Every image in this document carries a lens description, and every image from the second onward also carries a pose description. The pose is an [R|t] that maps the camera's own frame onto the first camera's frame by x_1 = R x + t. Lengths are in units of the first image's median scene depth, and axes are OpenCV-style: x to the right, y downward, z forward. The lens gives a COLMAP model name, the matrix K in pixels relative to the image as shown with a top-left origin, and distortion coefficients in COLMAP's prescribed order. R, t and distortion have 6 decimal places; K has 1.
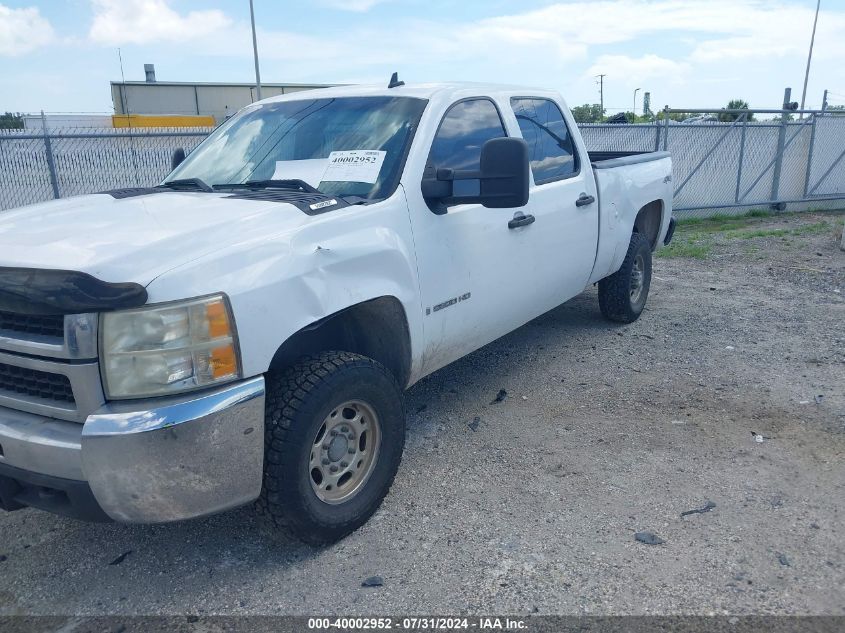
lens RADIAL K [[639.6, 0, 419.8], [0, 639.6, 320.9], [0, 0, 1]] dist [0.036183, -0.059831]
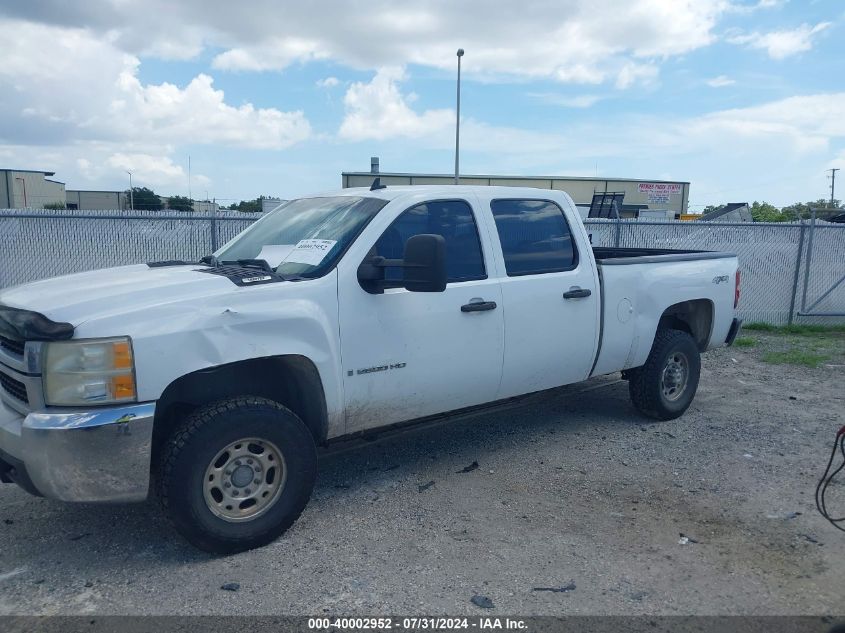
lens RADIAL K [[639.6, 0, 431.0], [0, 639.6, 315.5], [0, 0, 1]] dist [0.036183, -0.059831]
pose [[0.957974, 0.071006, -0.277927, 0.496260], [-0.108642, 0.986512, -0.122436, 0.007788], [0.265484, 0.147486, 0.952768, -0.105060]]
